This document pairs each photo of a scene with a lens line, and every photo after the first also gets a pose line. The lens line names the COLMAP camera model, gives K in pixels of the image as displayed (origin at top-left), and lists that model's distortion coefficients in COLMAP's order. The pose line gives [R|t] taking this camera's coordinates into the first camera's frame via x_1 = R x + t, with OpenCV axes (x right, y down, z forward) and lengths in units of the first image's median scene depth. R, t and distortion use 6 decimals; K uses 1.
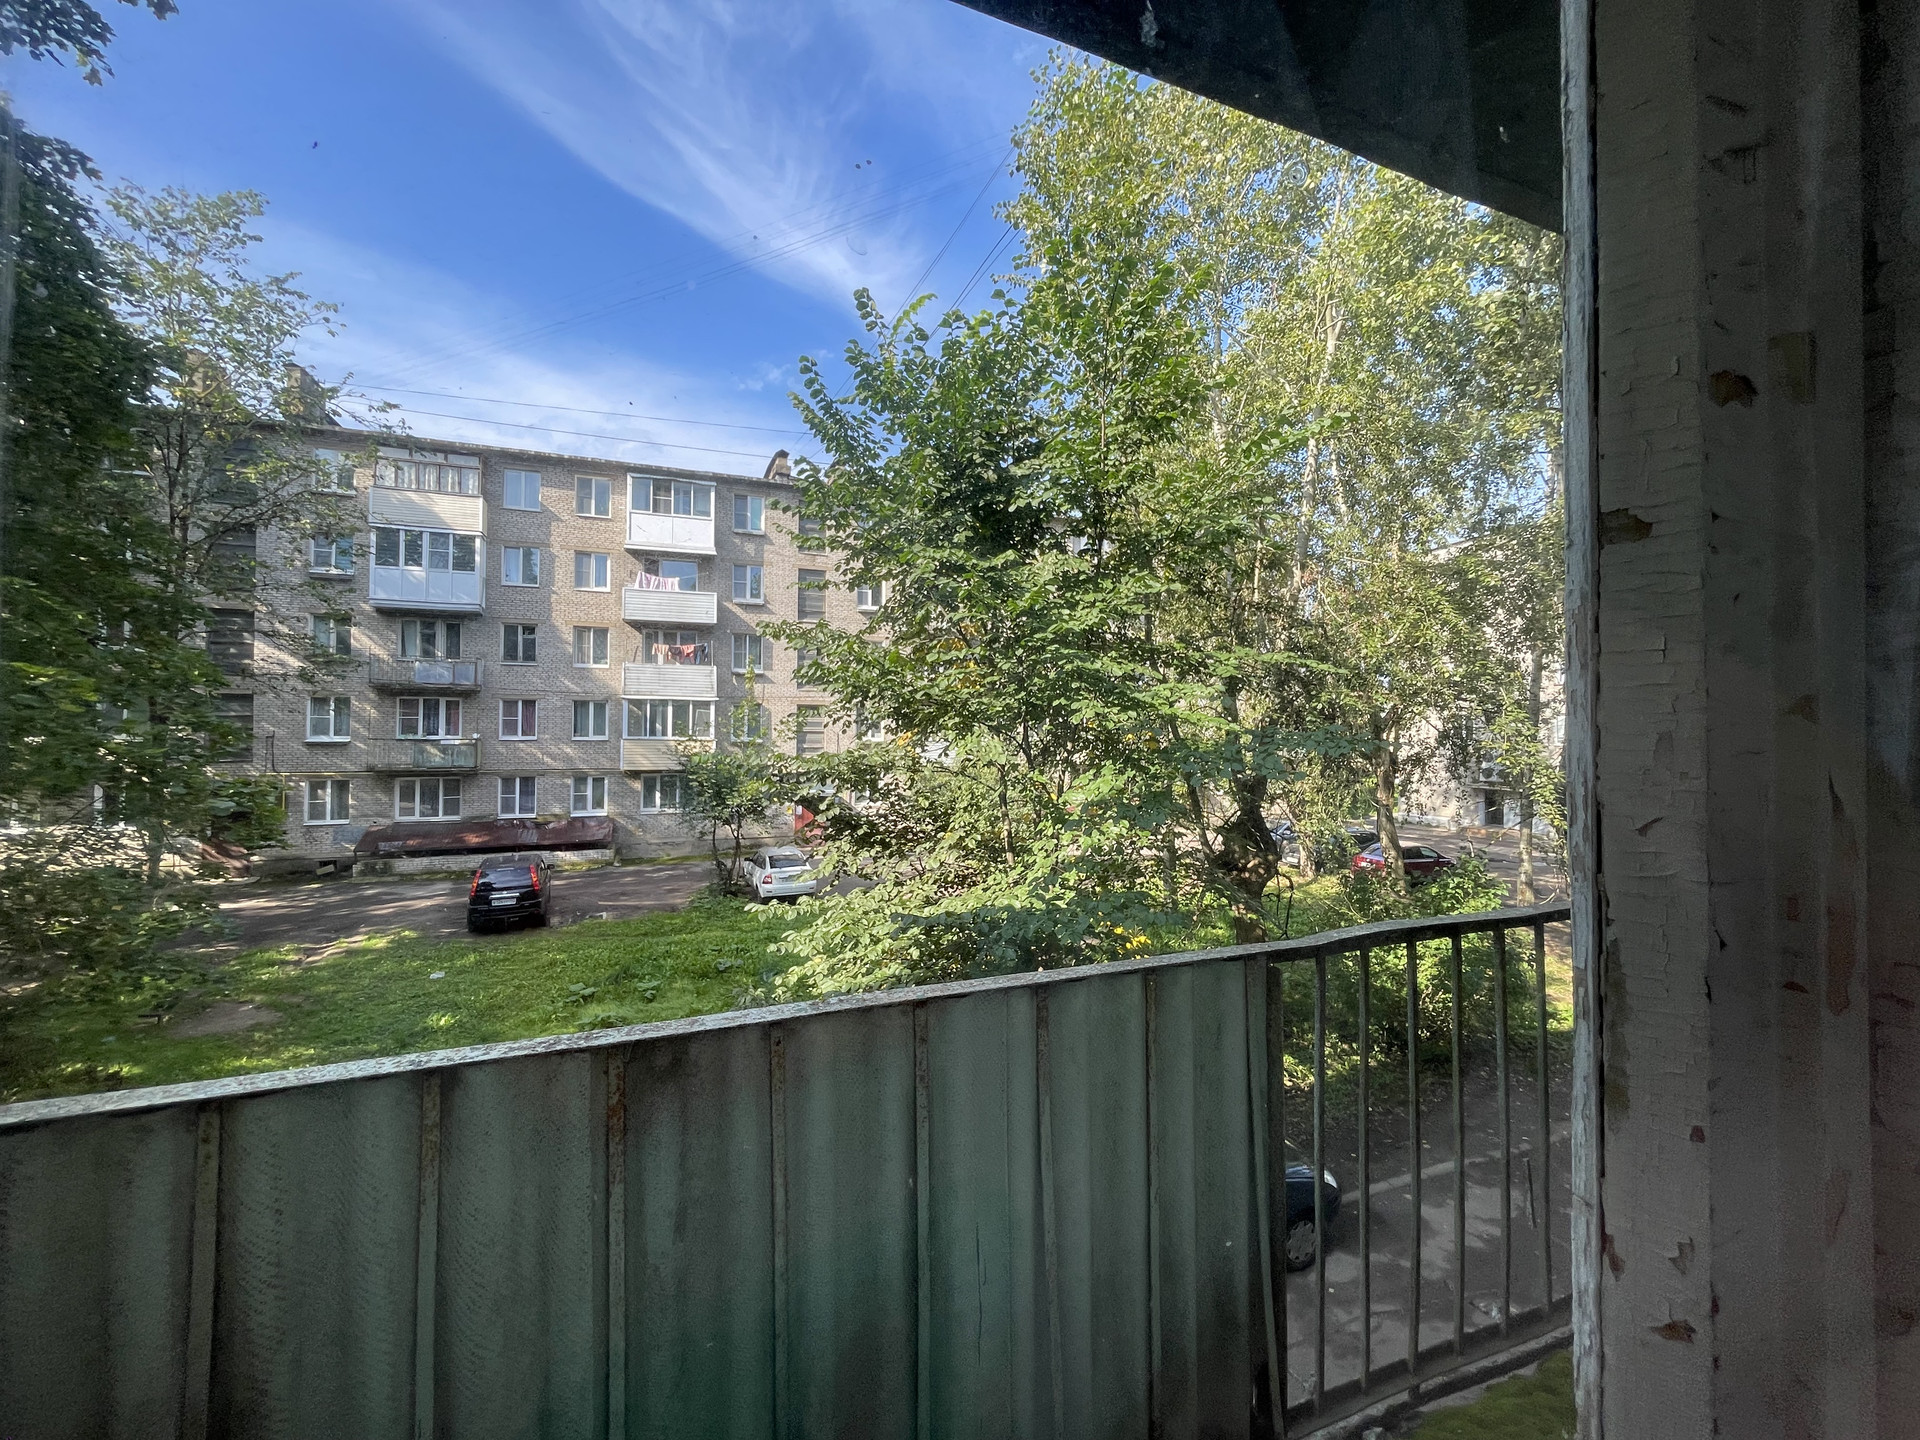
lens RADIAL K [[789.0, 0, 960.7], [0, 789.0, 715.7], [0, 0, 1]] dist [-0.003154, 0.000424]
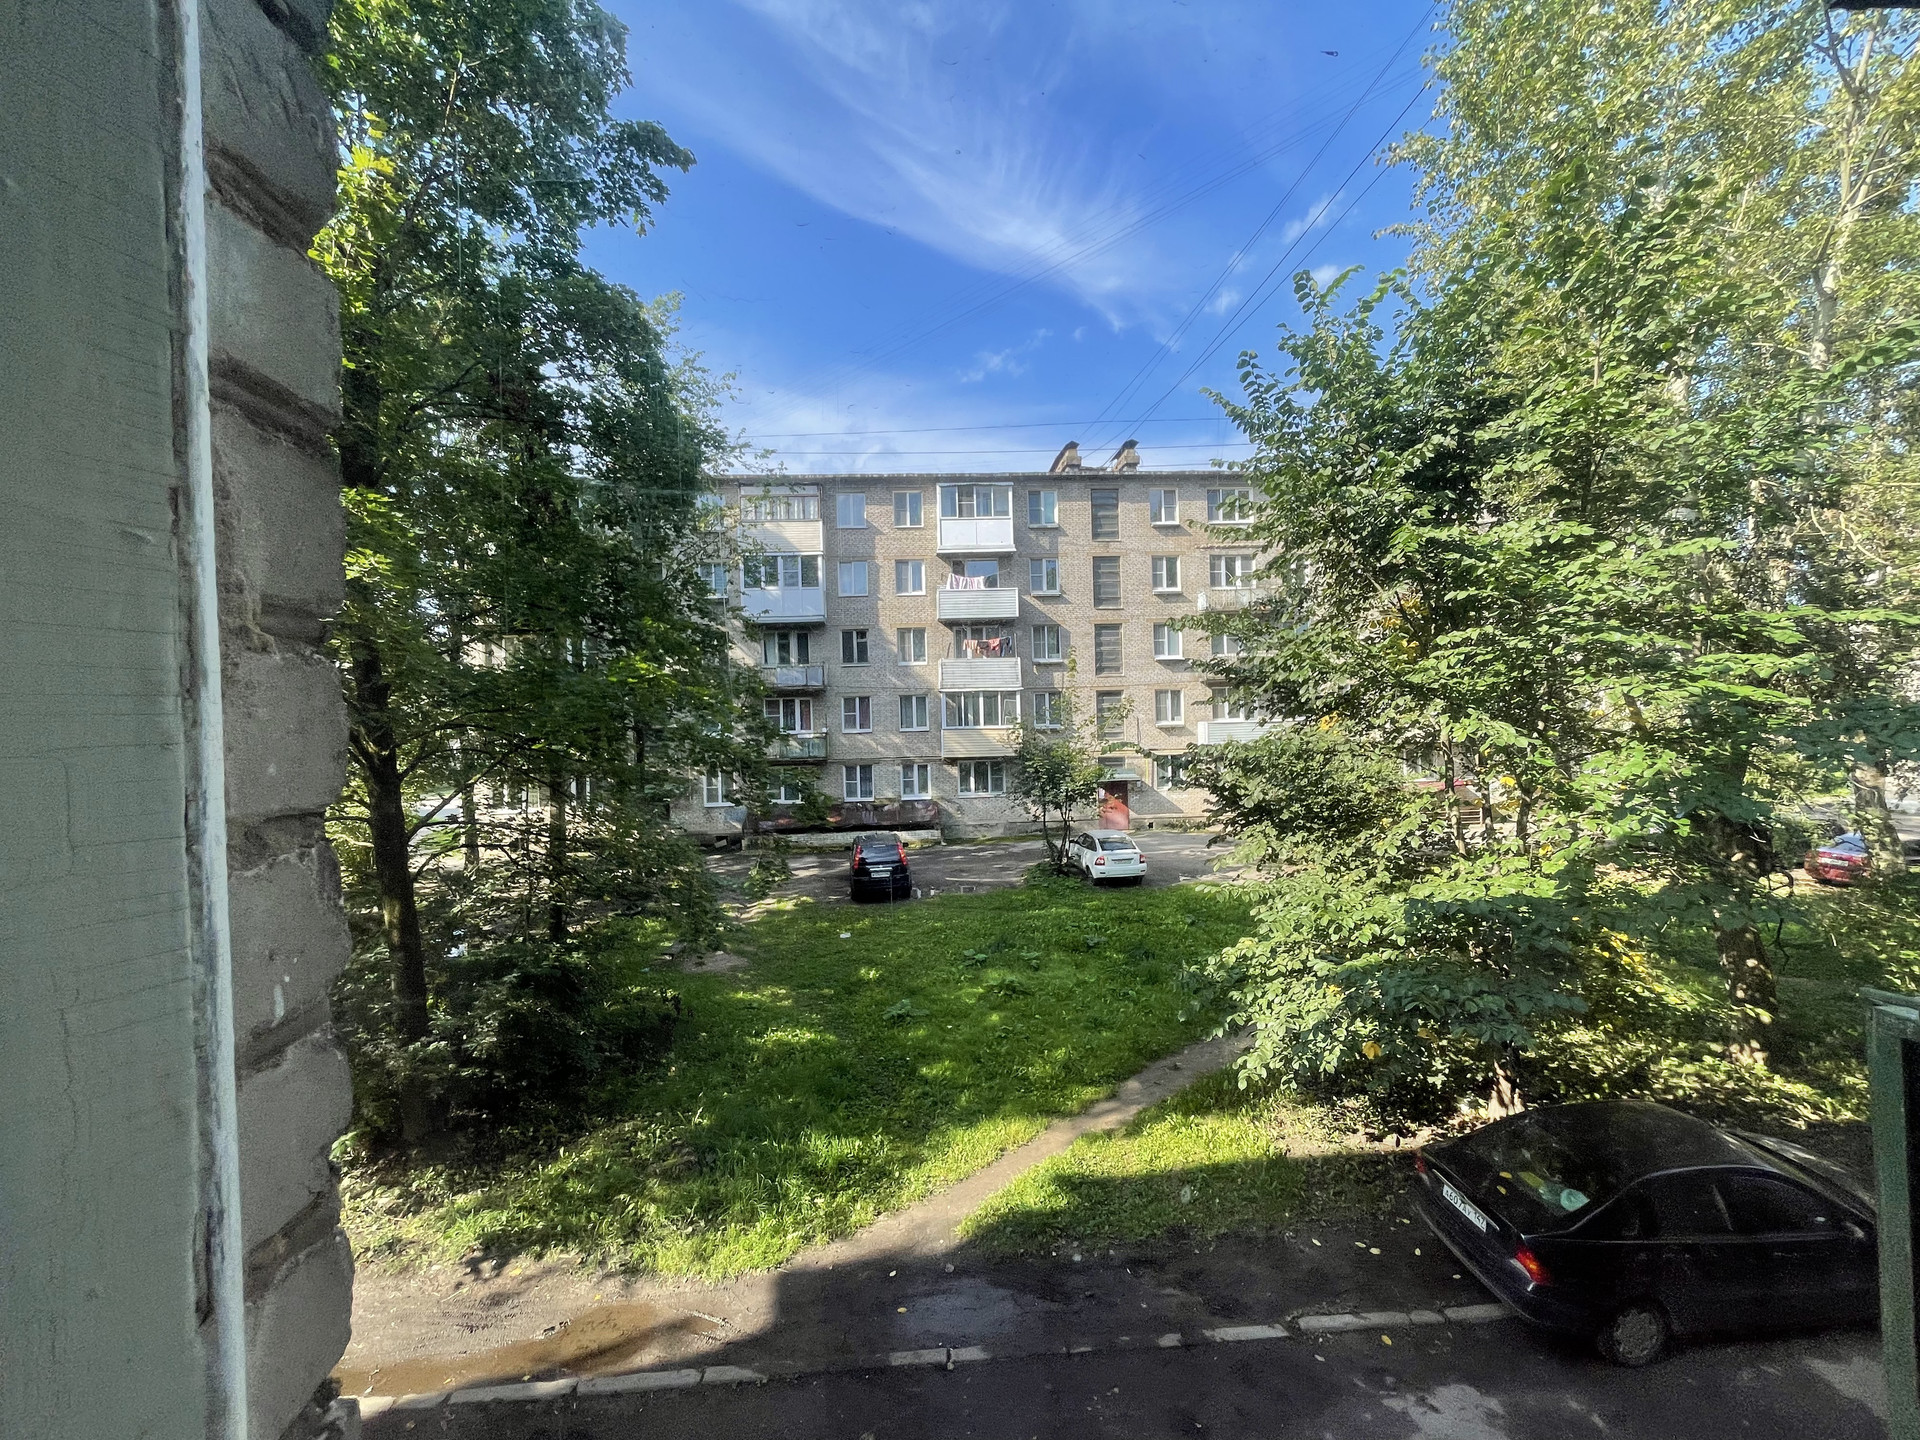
lens RADIAL K [[788.5, 0, 934.4], [0, 788.5, 718.5], [0, 0, 1]] dist [-0.000953, 0.000060]
pose [[0.947539, -0.030493, -0.318181, -0.095858], [0.038179, 0.999110, 0.017945, -0.005307], [0.317351, -0.029151, 0.947860, -0.037113]]
